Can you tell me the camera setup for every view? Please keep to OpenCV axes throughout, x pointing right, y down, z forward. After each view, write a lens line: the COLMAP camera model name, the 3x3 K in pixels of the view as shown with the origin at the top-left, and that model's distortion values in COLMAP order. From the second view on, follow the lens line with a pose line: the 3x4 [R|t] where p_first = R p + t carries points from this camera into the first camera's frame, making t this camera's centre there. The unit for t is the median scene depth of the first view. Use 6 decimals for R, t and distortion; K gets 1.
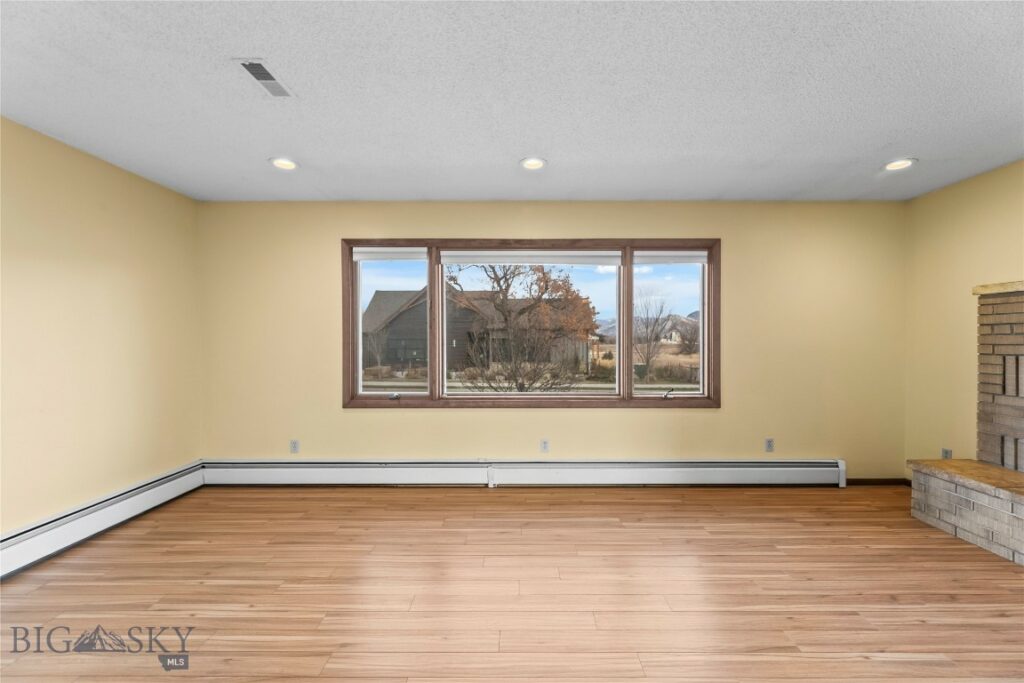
lens RADIAL K [[420.1, 0, 517.2], [0, 420.1, 344.6], [0, 0, 1]] dist [-0.002481, 0.000155]
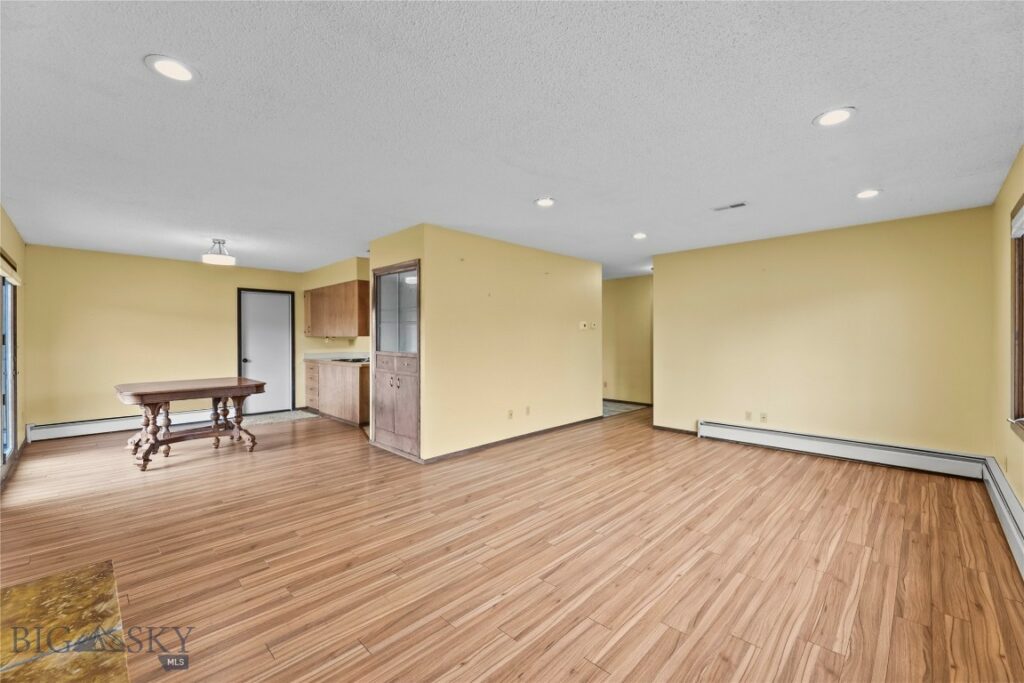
lens RADIAL K [[420.1, 0, 514.7], [0, 420.1, 336.9], [0, 0, 1]] dist [-0.002481, 0.000155]
pose [[-0.696974, 0.001590, -0.717095, 0.988917], [-0.002751, 0.999984, 0.004891, -0.024884], [0.717092, 0.005382, -0.696958, 1.096785]]
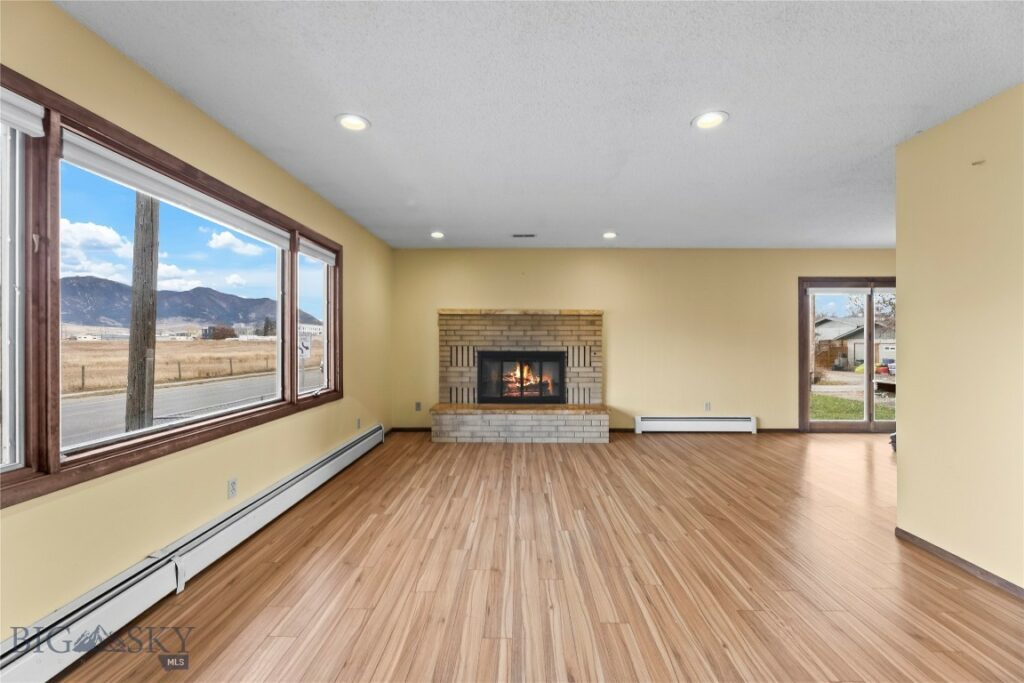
lens RADIAL K [[420.1, 0, 517.9], [0, 420.1, 338.6], [0, 0, 1]] dist [-0.002481, 0.000155]
pose [[0.004193, 0.005367, 0.999977, -0.775563], [0.007266, 0.999959, -0.005398, 0.003600], [-0.999965, 0.007288, 0.004154, 0.659687]]
